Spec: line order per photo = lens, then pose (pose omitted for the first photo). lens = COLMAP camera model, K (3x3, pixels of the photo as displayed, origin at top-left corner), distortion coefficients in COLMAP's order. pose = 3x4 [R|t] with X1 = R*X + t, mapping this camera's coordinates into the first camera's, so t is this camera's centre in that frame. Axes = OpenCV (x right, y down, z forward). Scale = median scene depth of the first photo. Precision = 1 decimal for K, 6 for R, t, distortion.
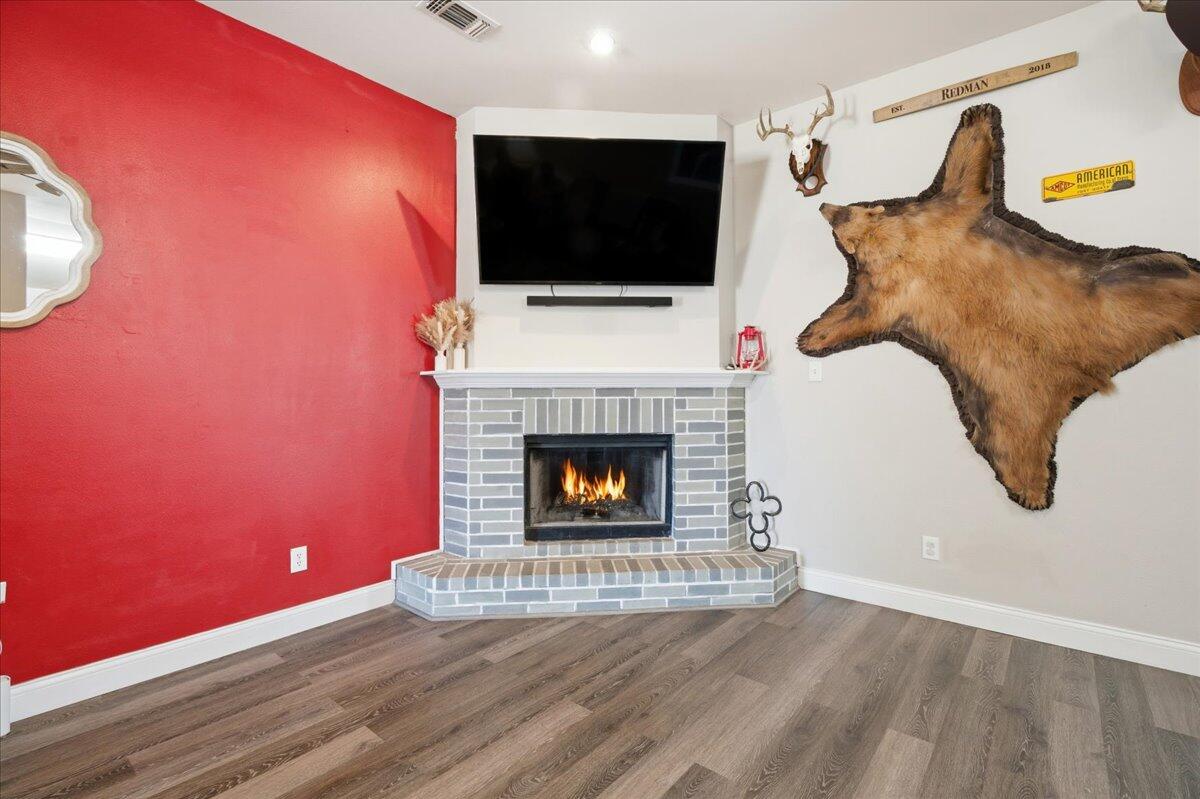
lens RADIAL K [[542.8, 0, 599.4], [0, 542.8, 388.6], [0, 0, 1]] dist [-0.012616, 0.002984]
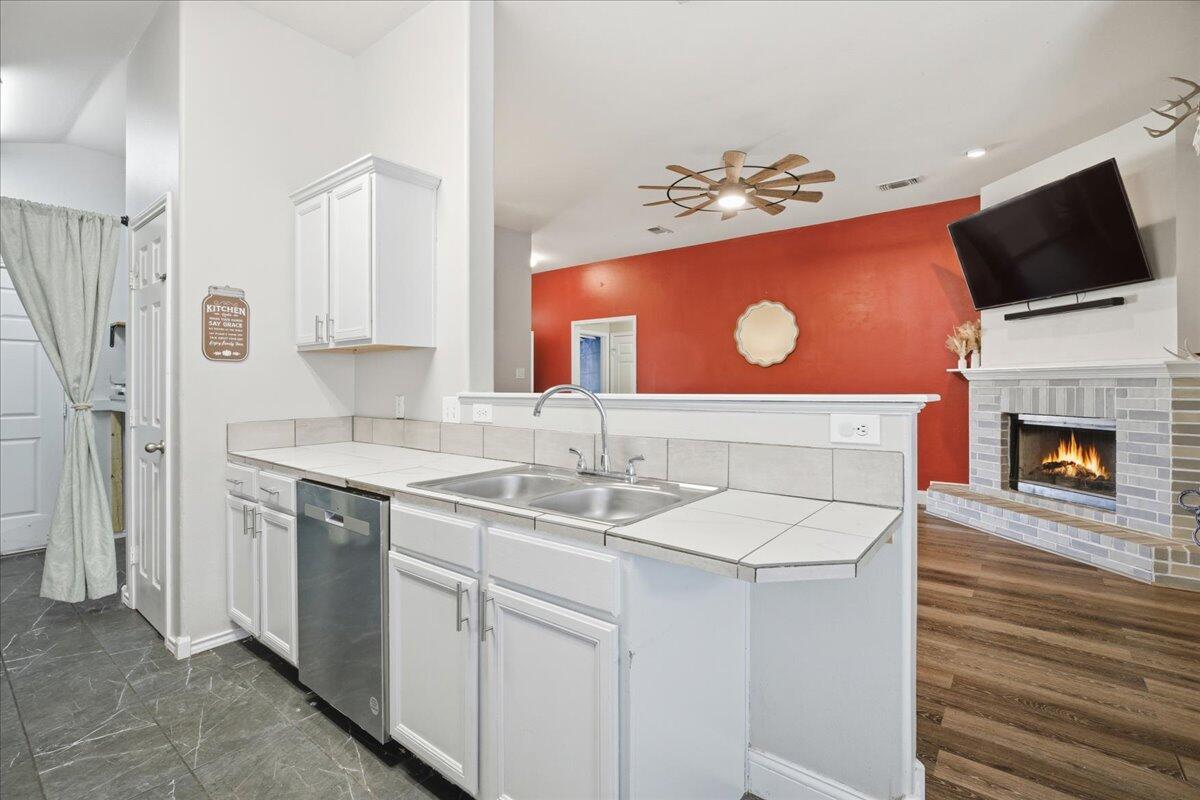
lens RADIAL K [[542.8, 0, 599.6], [0, 542.8, 389.7], [0, 0, 1]] dist [-0.012616, 0.002984]
pose [[0.039149, 0.012133, -0.999160, 1.280257], [0.014259, 0.999818, 0.012700, -0.008268], [0.999132, -0.014744, 0.038969, -0.115746]]
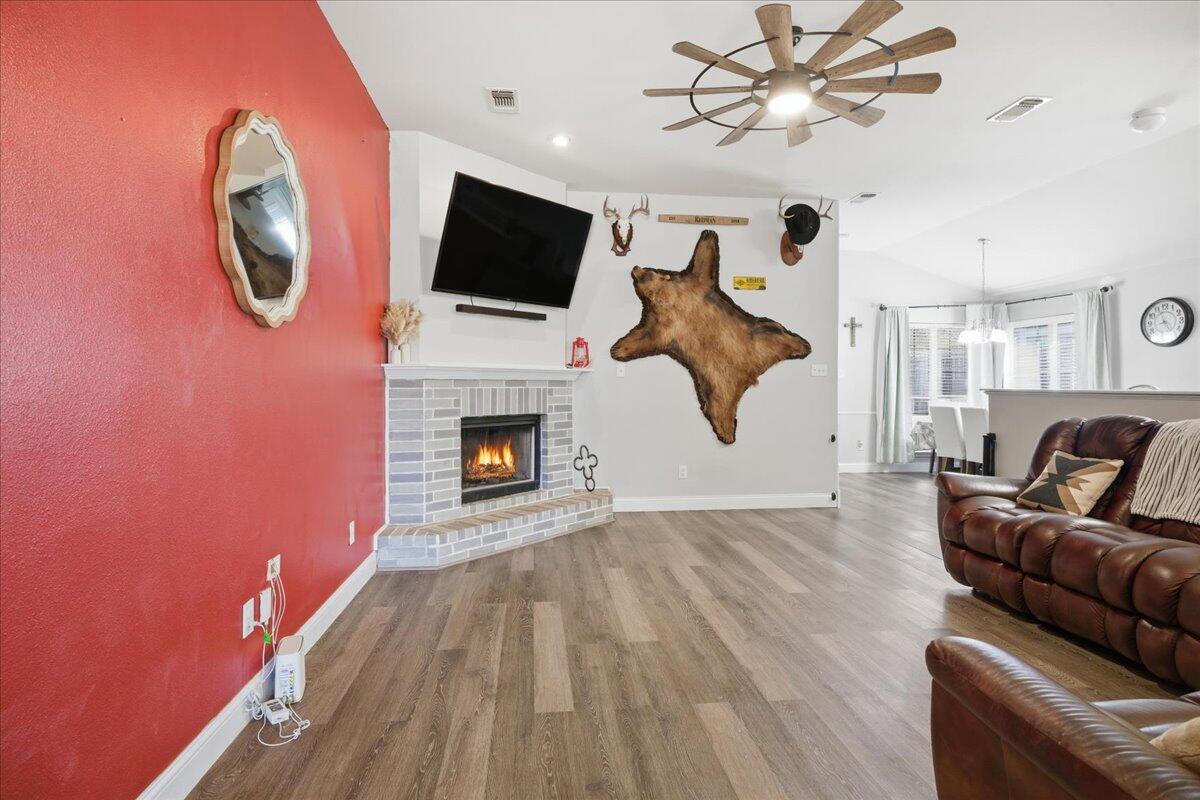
lens RADIAL K [[630.2, 0, 594.0], [0, 630.2, 397.8], [0, 0, 1]] dist [-0.000355, 0.000028]
pose [[0.701109, -0.010759, 0.712973, -0.976021], [-0.011684, 0.999579, 0.026574, -0.001117], [-0.712959, -0.026962, 0.700688, -0.219268]]
